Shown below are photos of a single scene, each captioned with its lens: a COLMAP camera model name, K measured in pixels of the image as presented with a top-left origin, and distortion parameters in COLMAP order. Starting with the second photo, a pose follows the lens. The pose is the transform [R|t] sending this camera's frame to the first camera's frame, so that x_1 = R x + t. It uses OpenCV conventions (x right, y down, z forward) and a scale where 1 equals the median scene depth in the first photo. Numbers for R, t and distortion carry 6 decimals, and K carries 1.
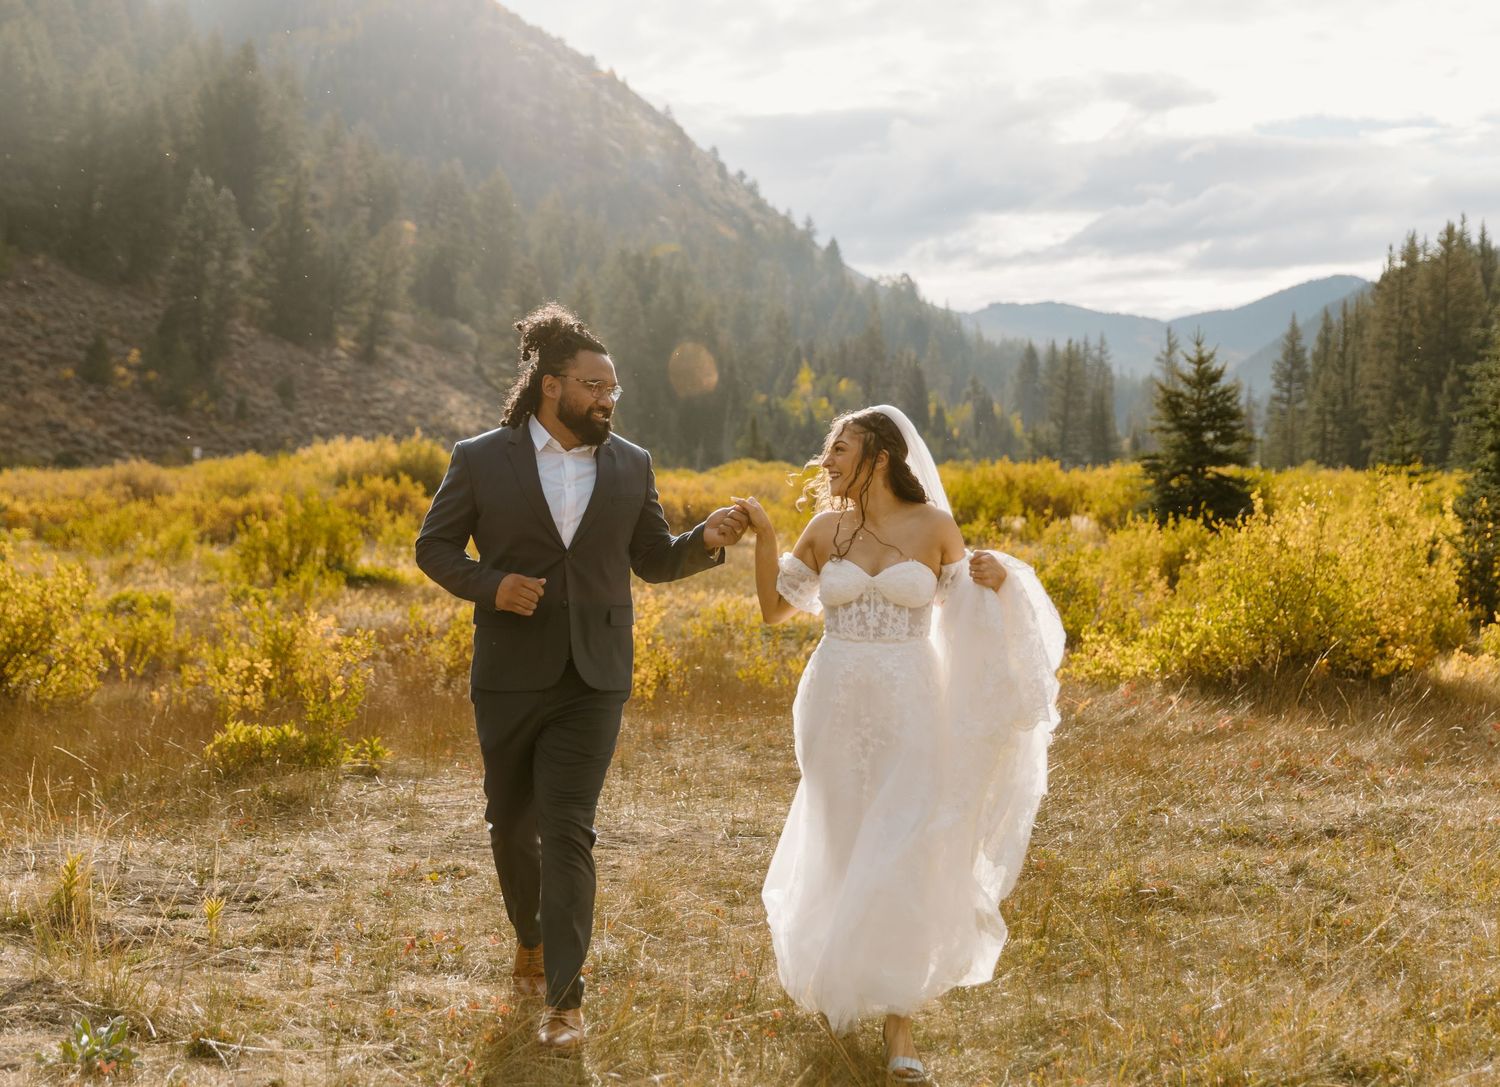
lens RADIAL K [[2422.6, 0, 690.5], [0, 2422.6, 527.7], [0, 0, 1]] dist [0.005306, 0.011217]
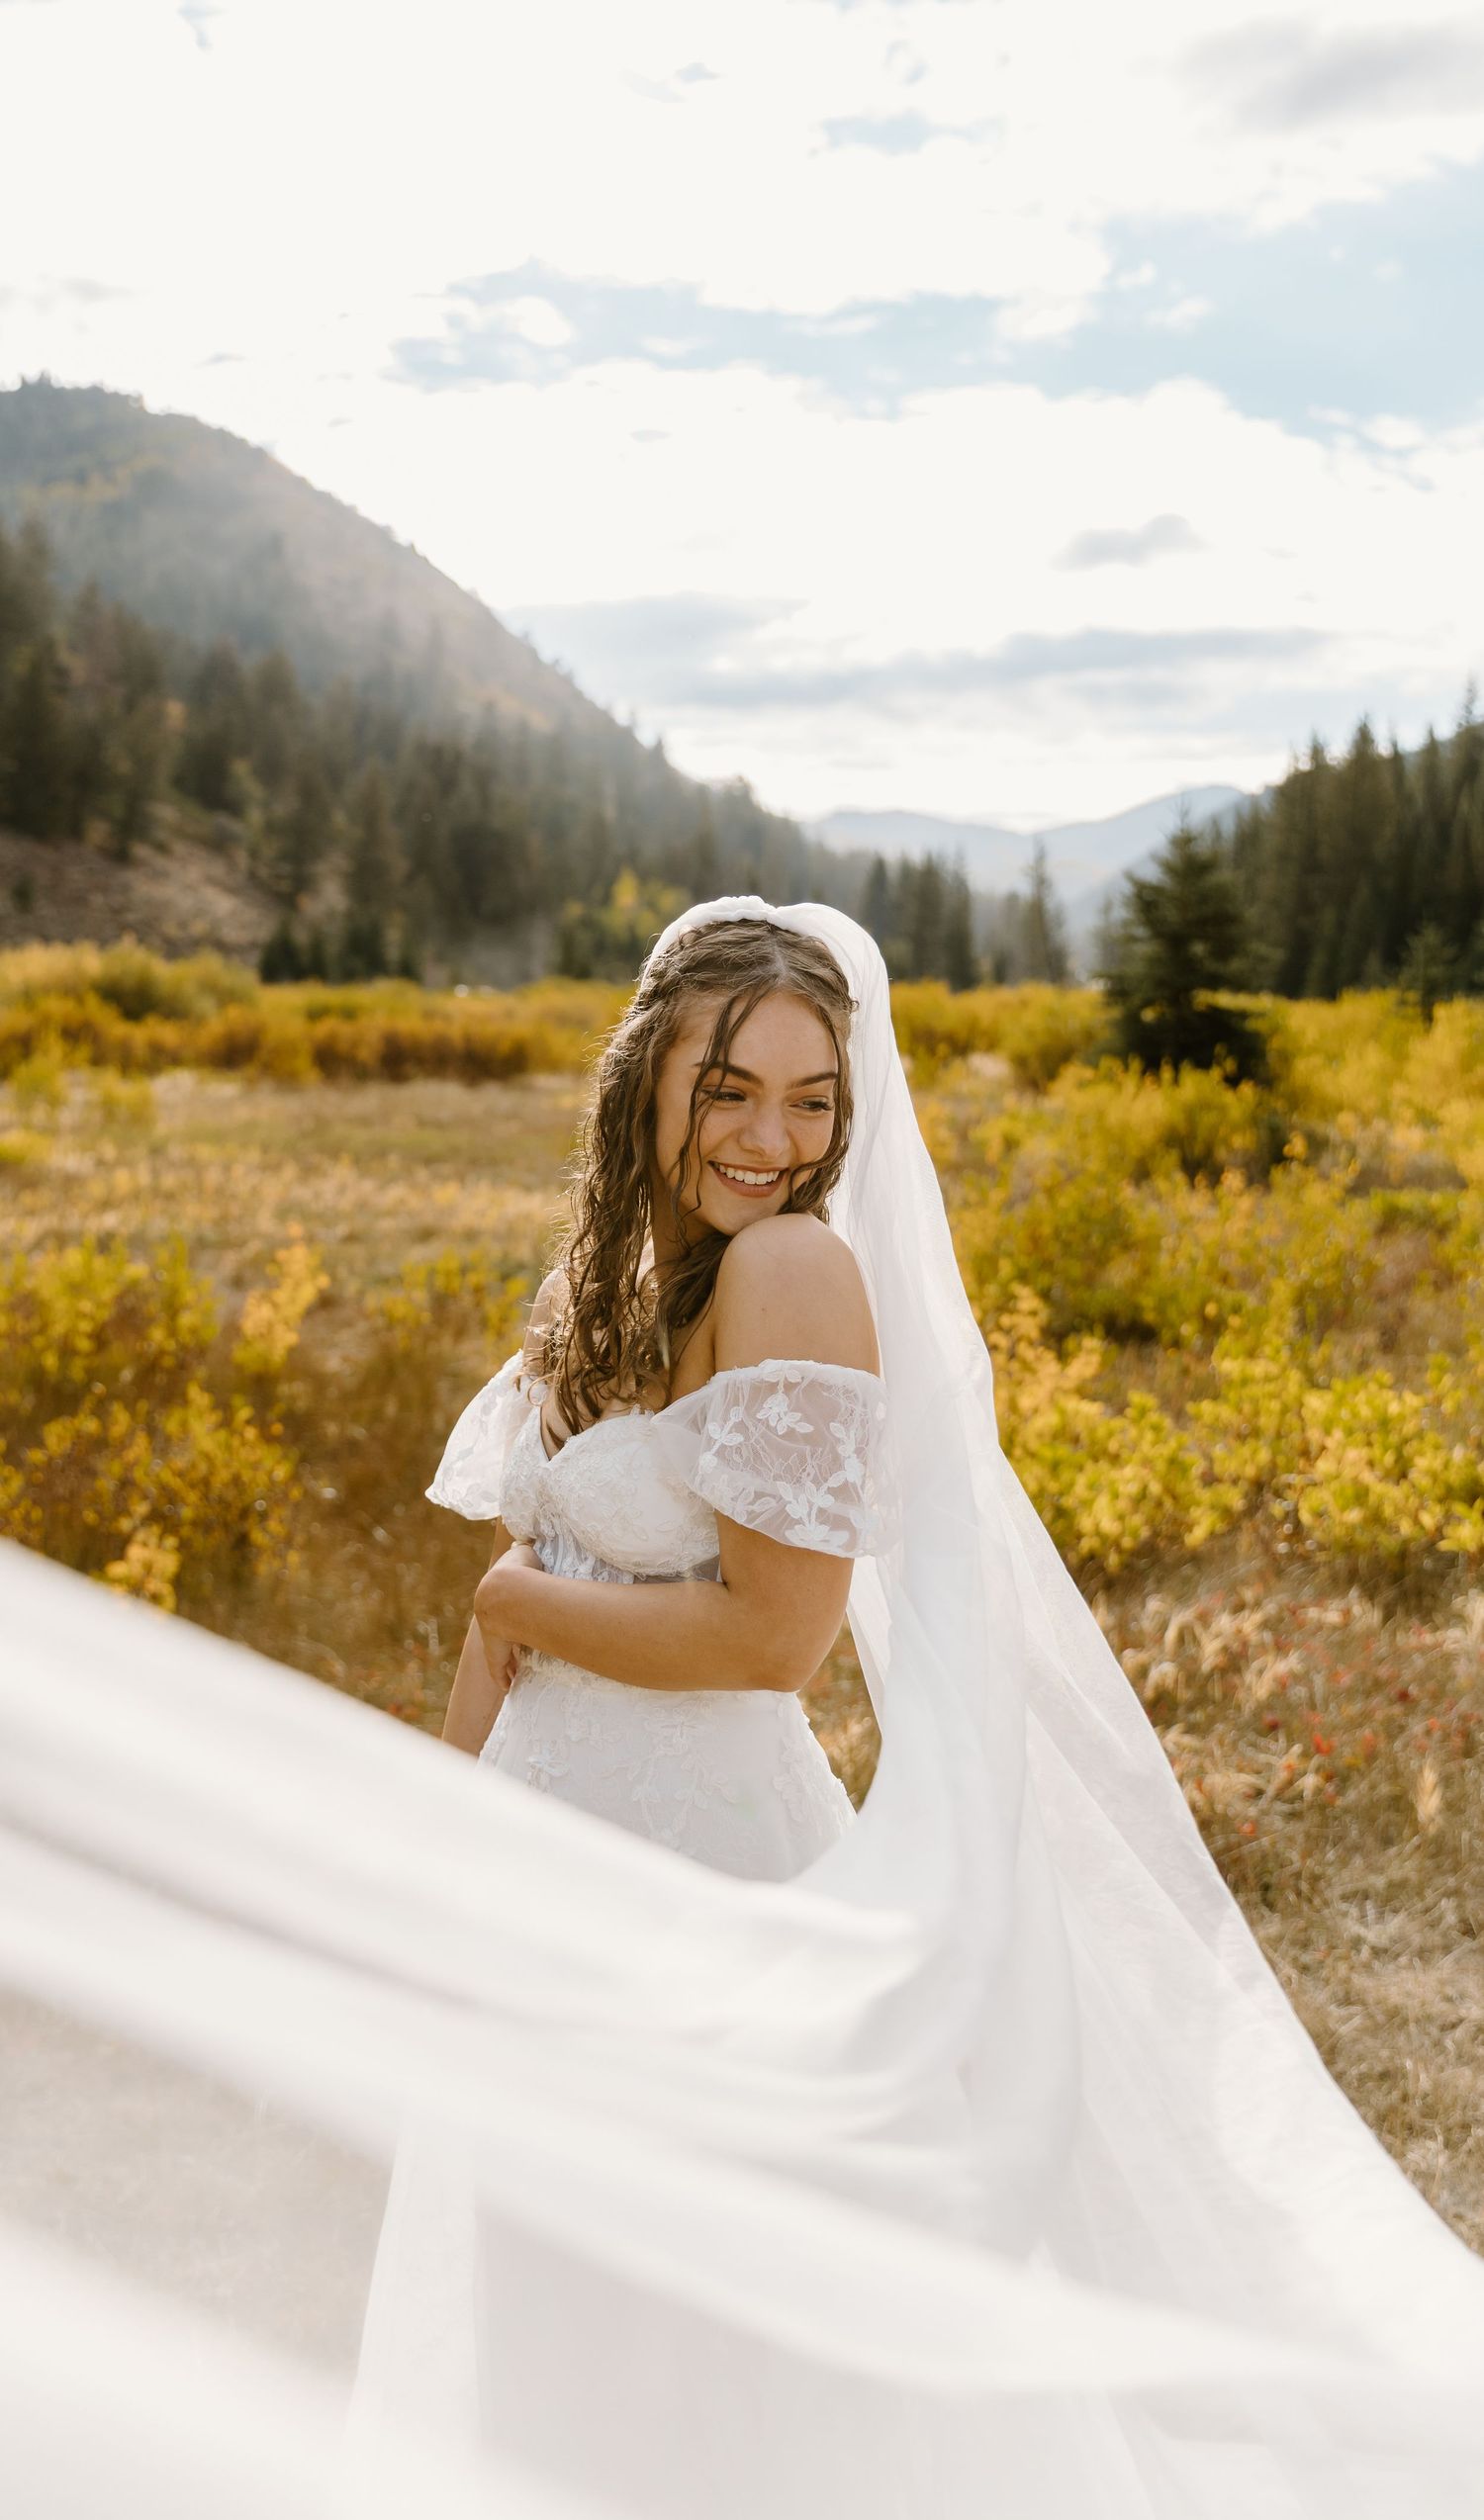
lens RADIAL K [[2595.0, 0, 648.9], [0, 2595.0, 1120.6], [0, 0, 1]] dist [0.001637, 0.001424]
pose [[0.998413, 0.006563, 0.055926, 0.013869], [-0.007997, 0.999644, 0.025451, -0.005960], [-0.055739, -0.025858, 0.998110, 0.255974]]
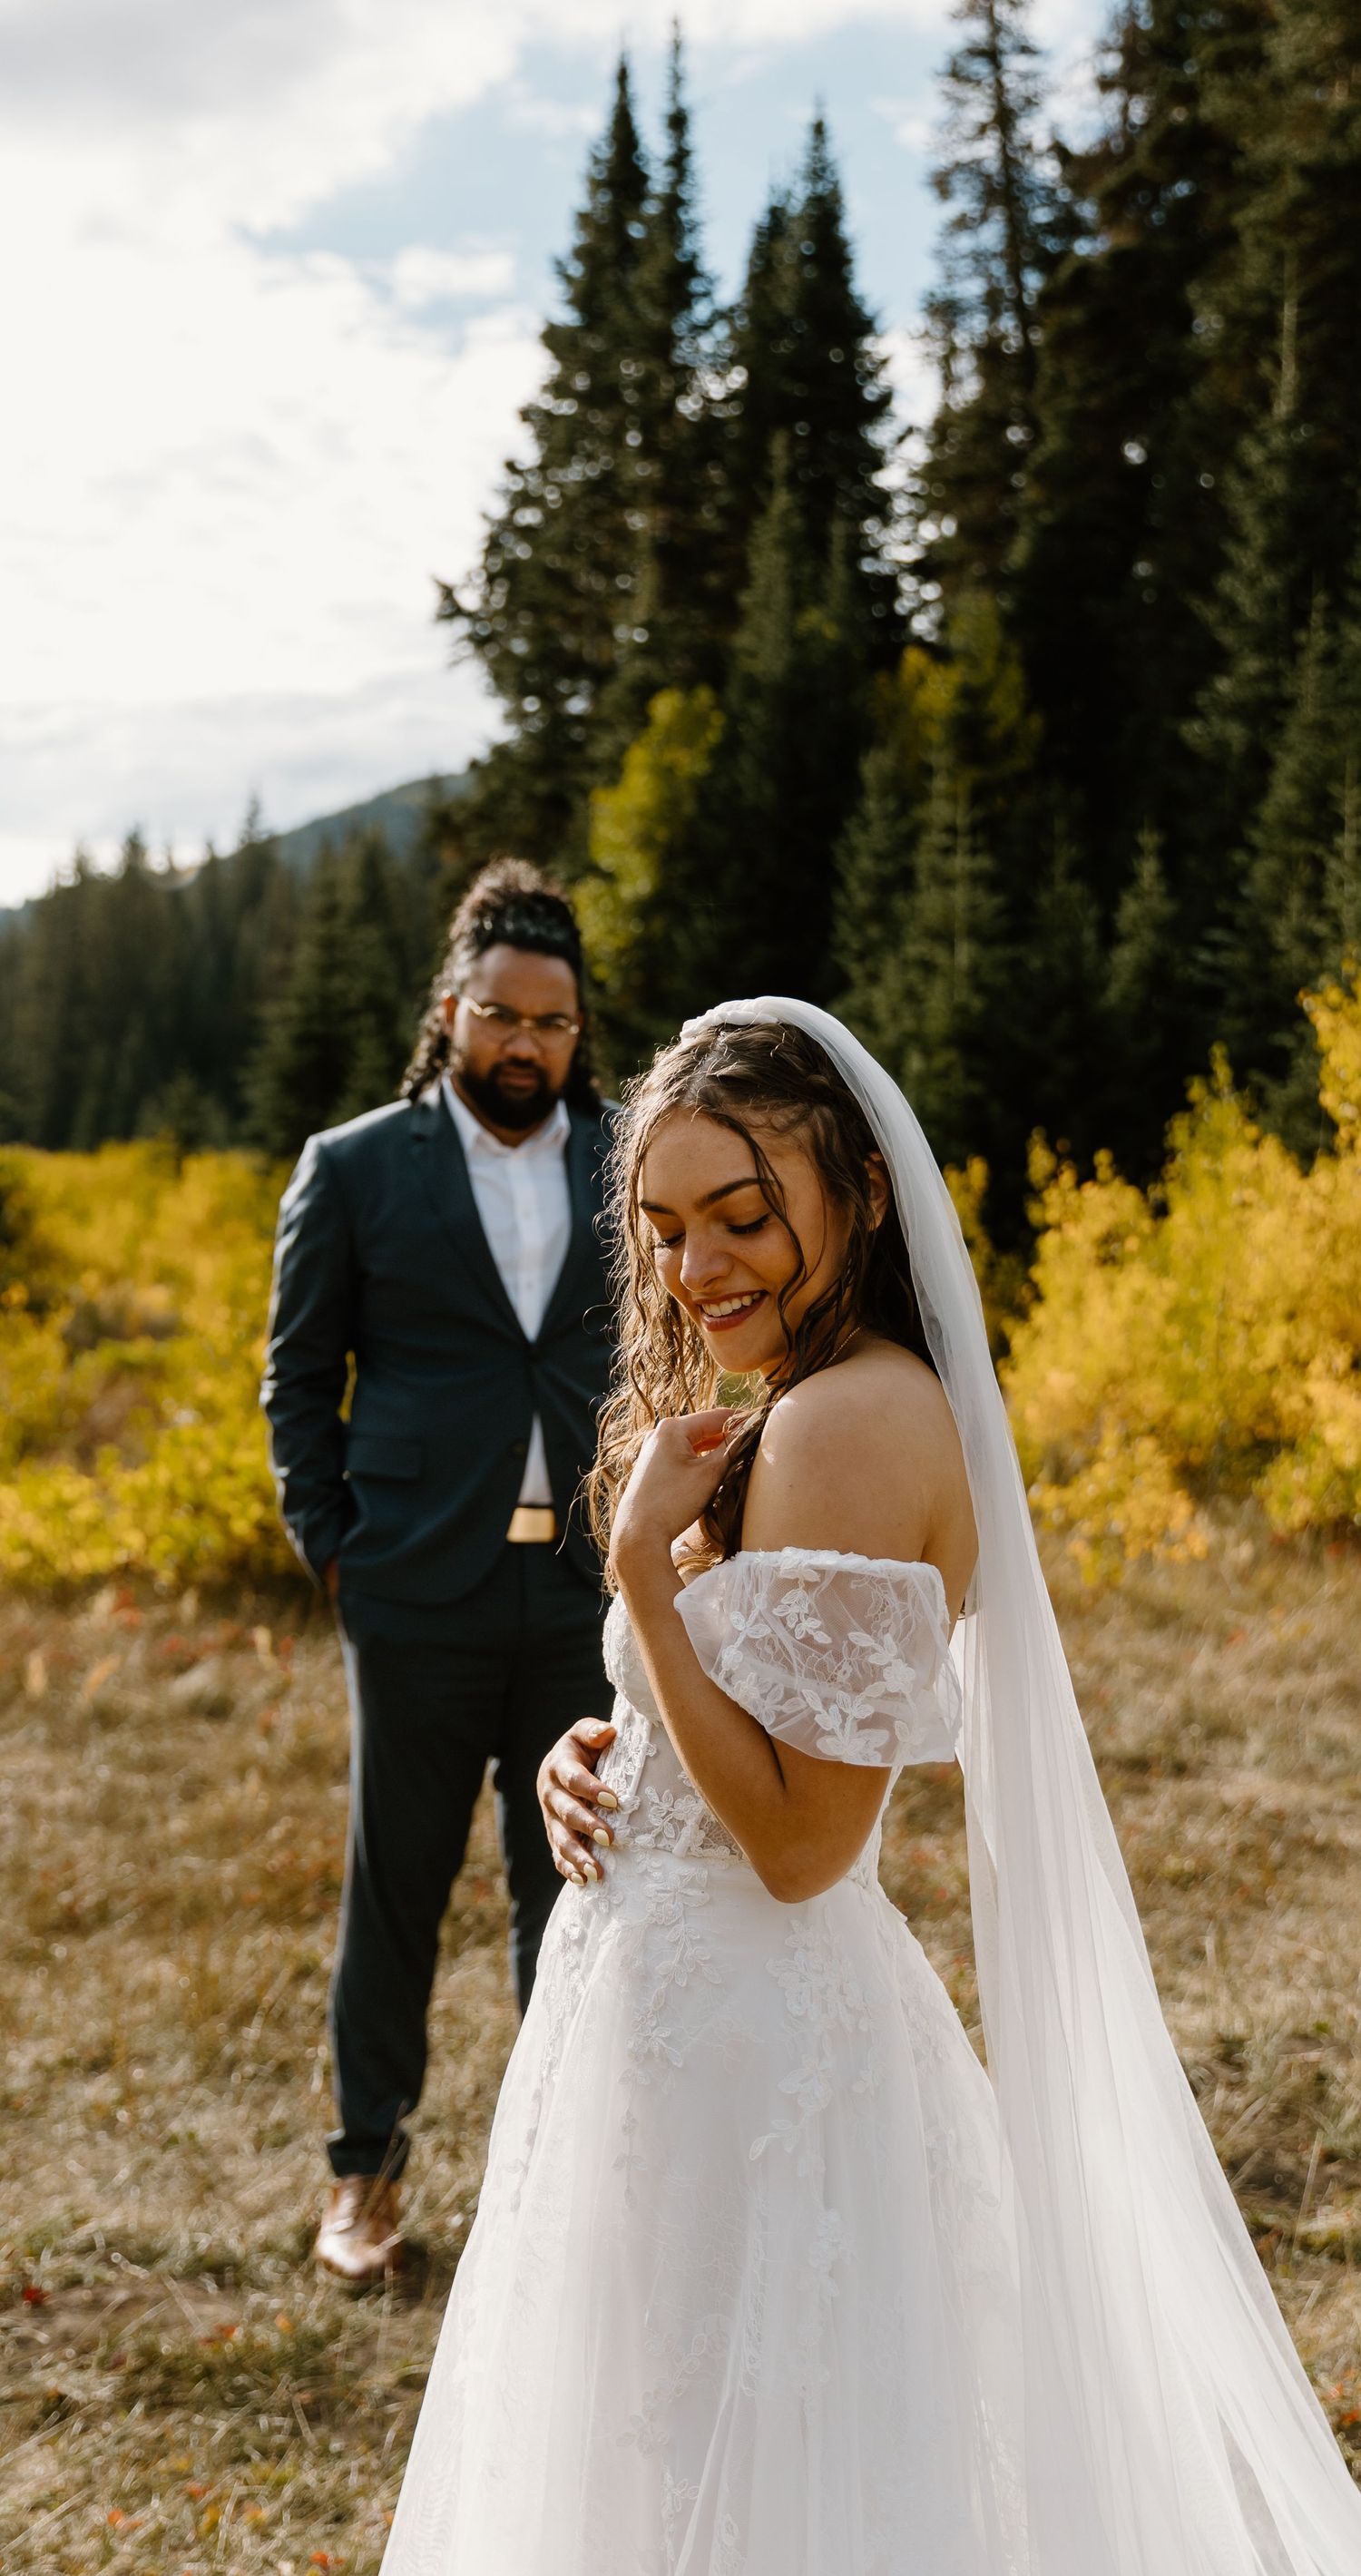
lens RADIAL K [[3160.4, 0, 680.7], [0, 3160.4, 1205.8], [0, 0, 1]] dist [0.033978, 0.019534]
pose [[0.882198, 0.001456, 0.470876, -0.007508], [0.001388, 0.999983, -0.005692, -0.003799], [-0.470876, 0.005675, 0.882181, 0.157880]]
